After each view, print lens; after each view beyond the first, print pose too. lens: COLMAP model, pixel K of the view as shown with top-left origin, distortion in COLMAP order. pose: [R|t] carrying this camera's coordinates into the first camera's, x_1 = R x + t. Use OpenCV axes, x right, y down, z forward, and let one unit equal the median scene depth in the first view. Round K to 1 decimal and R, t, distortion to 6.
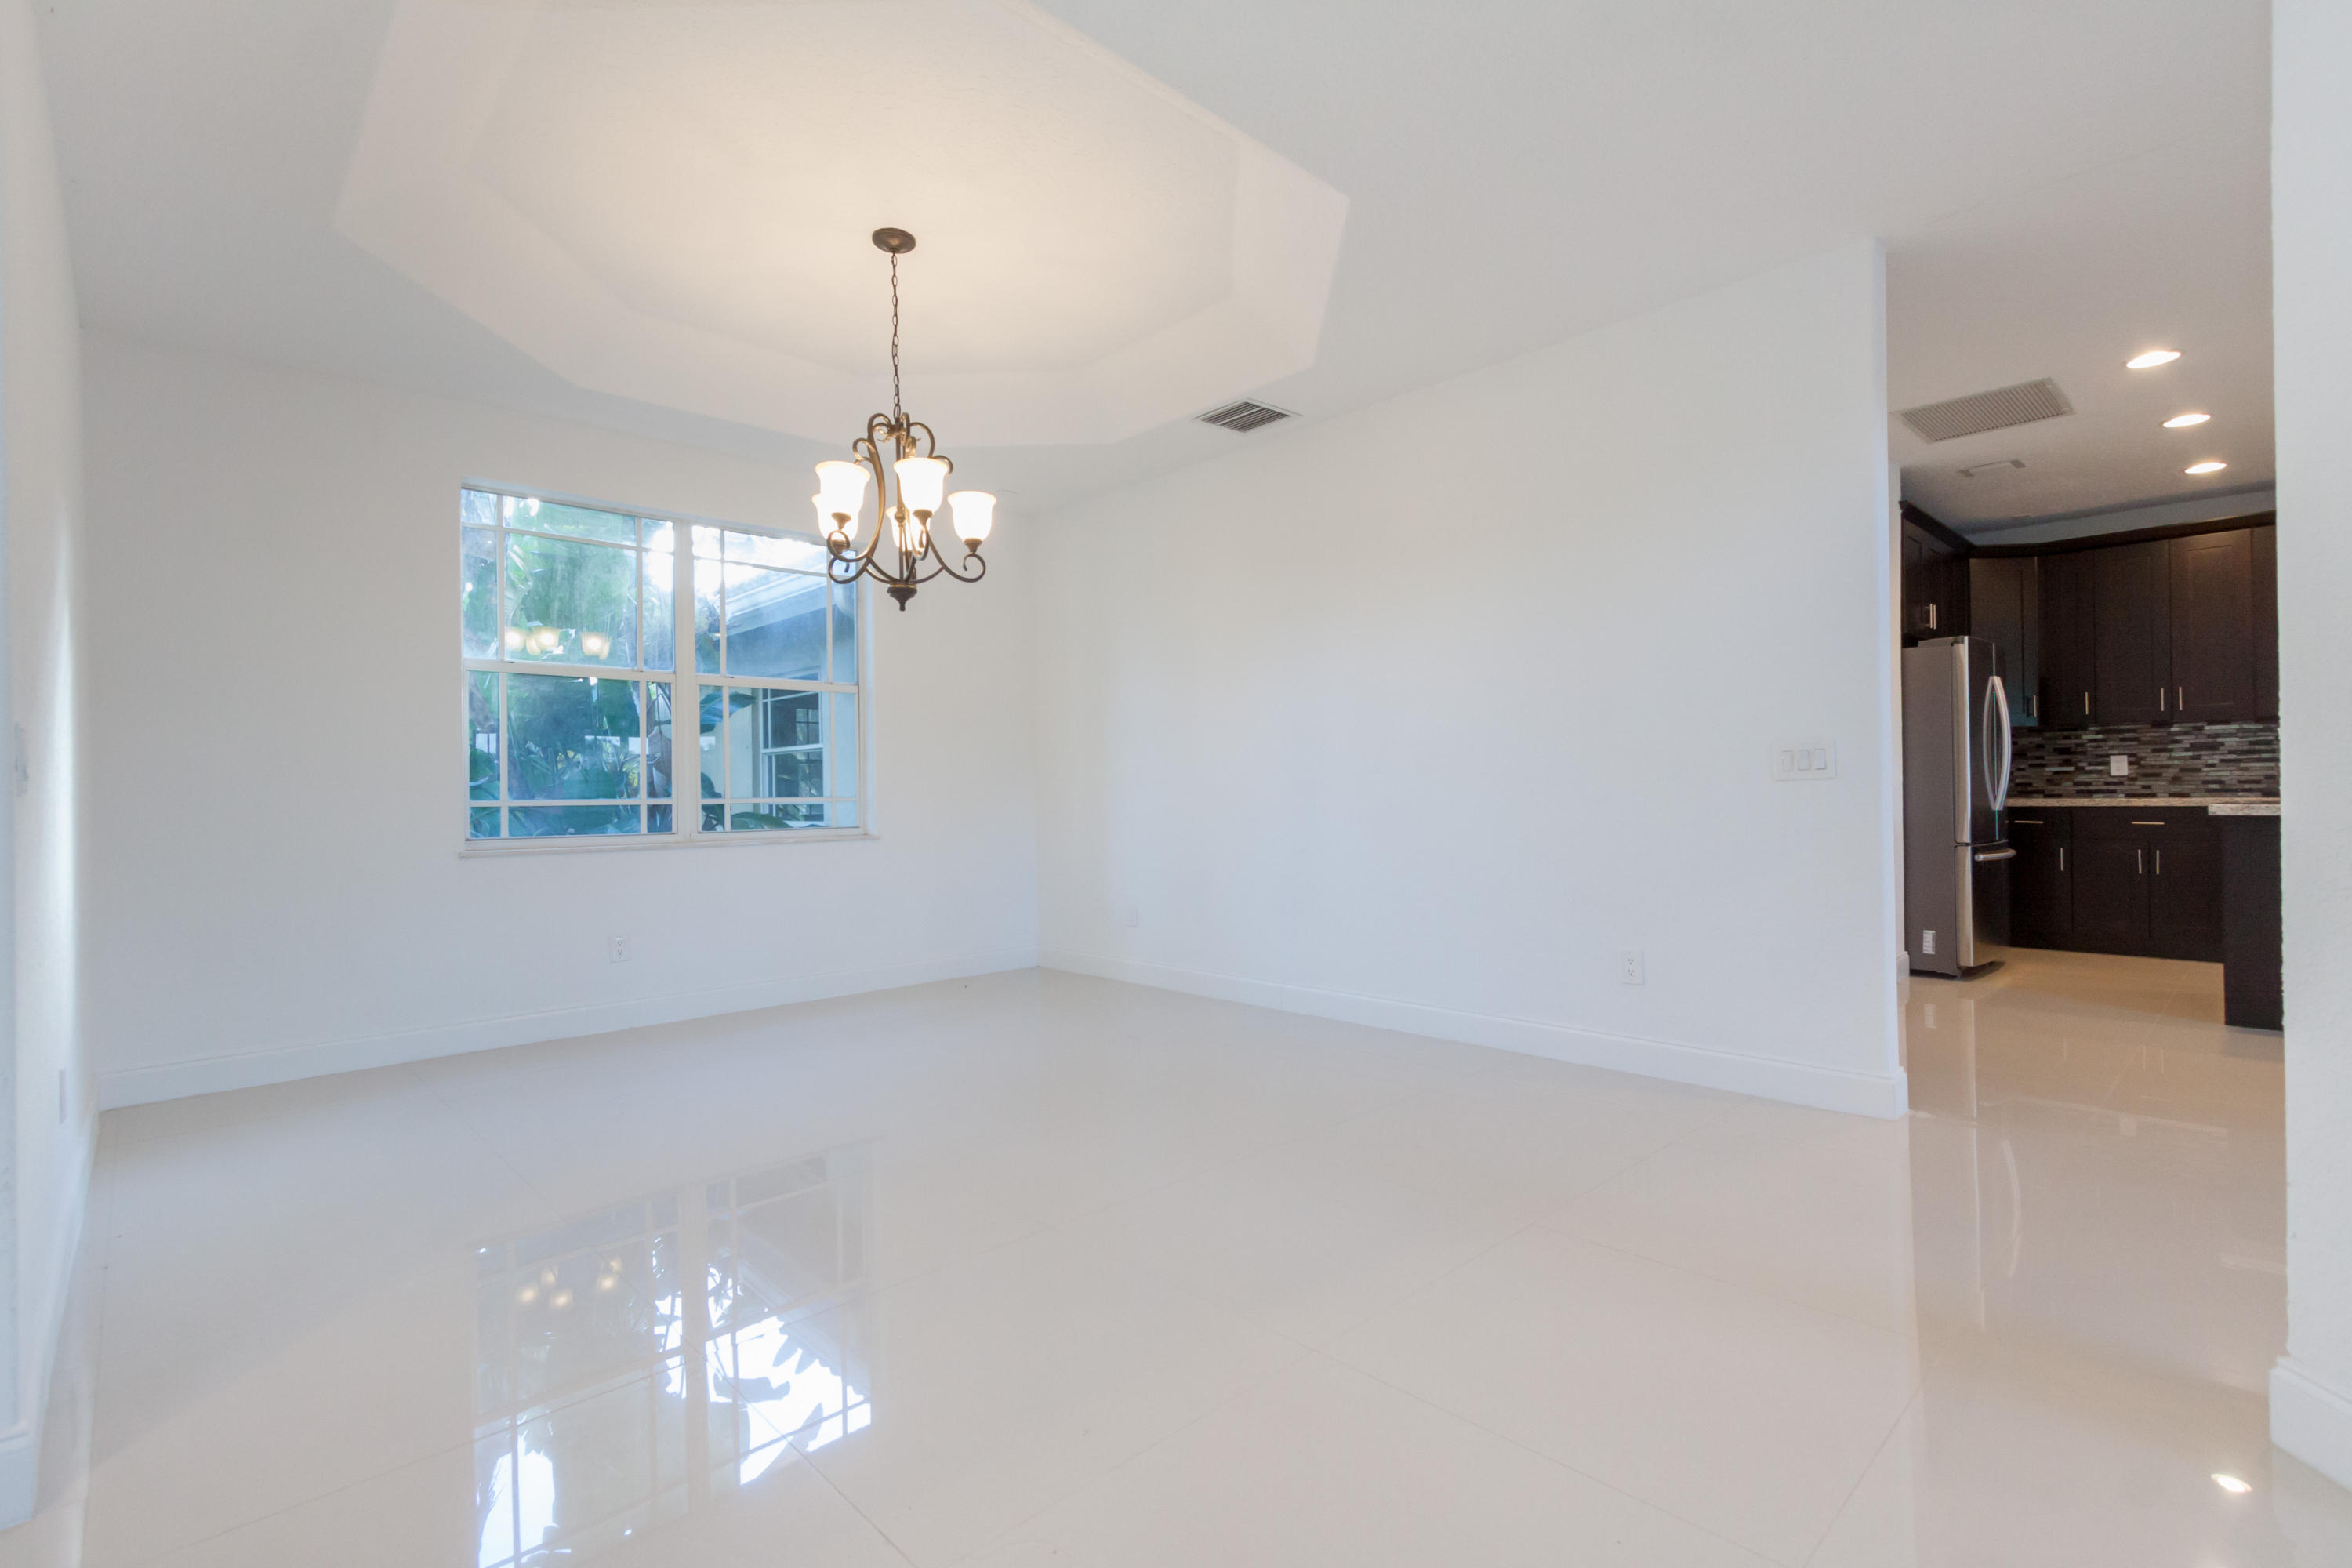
lens RADIAL K [[1081.3, 0, 1183.0], [0, 1081.3, 793.9], [0, 0, 1]] dist [0.001125, 0.000068]
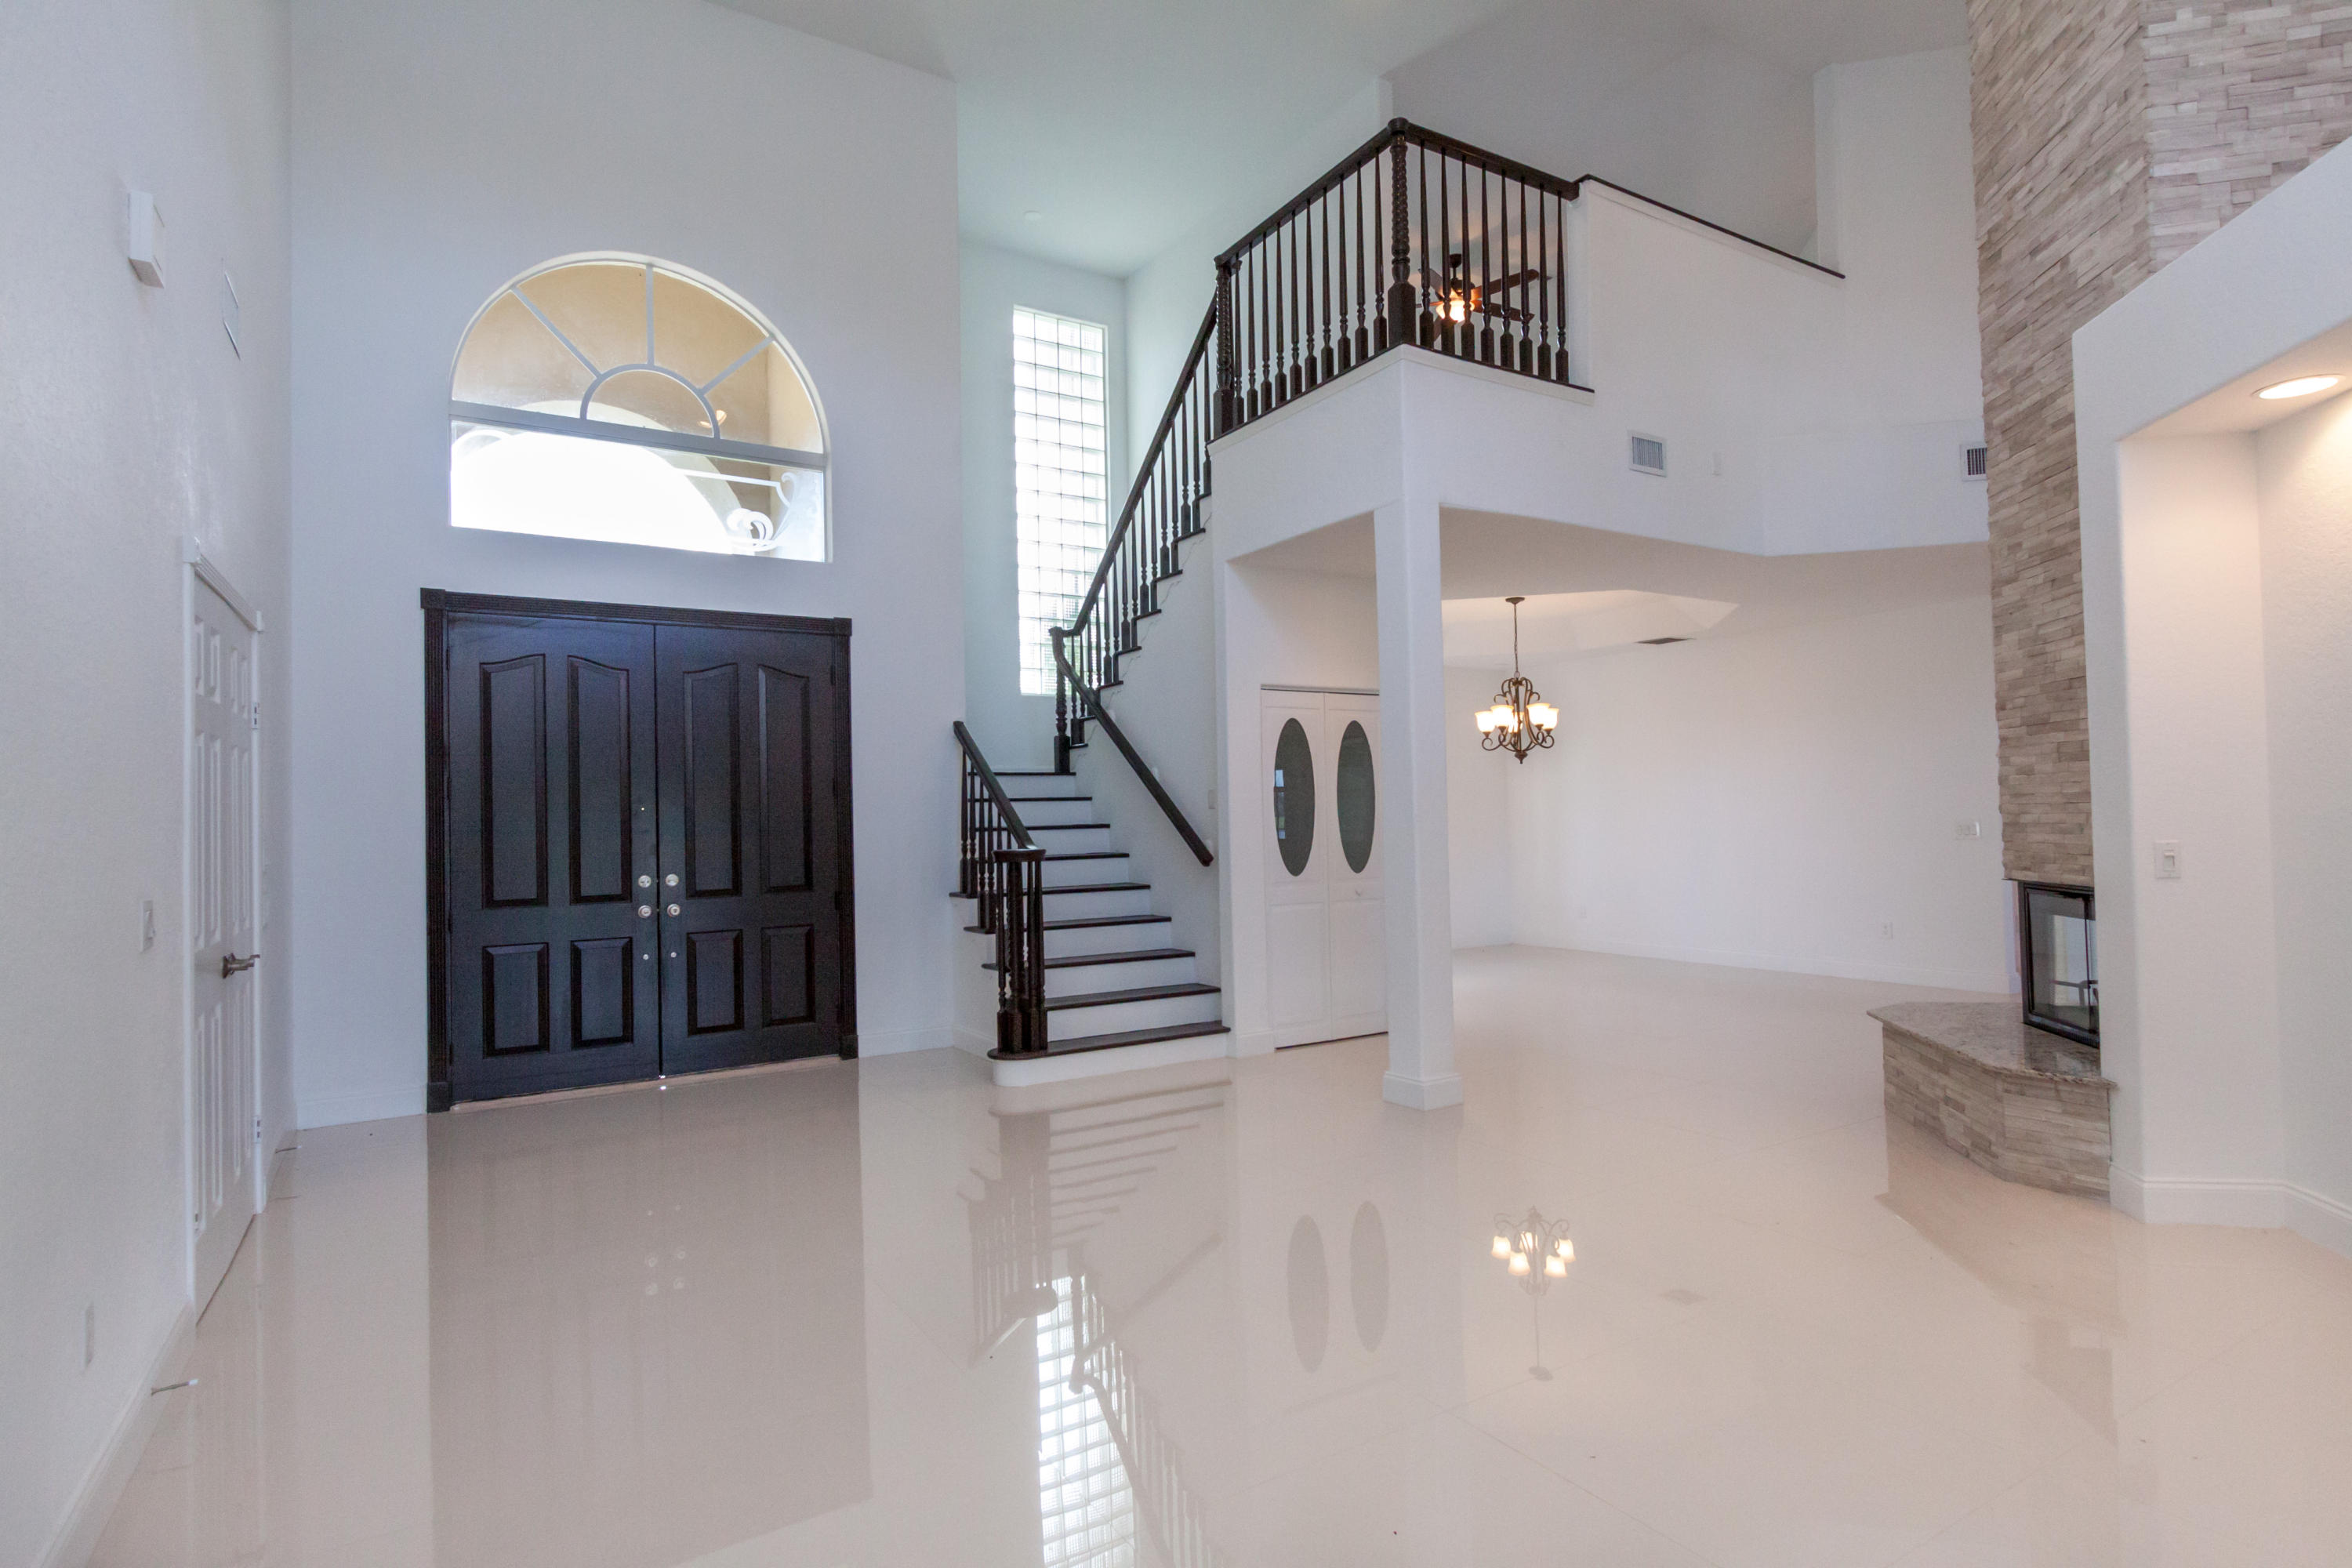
lens RADIAL K [[1188.5, 0, 1180.8], [0, 1188.5, 796.3], [0, 0, 1]] dist [-0.014918, 0.000824]
pose [[0.975842, -0.011311, -0.218183, -0.226658], [0.010647, 0.999934, -0.004216, -0.054374], [0.218217, 0.001791, 0.975899, -0.849723]]
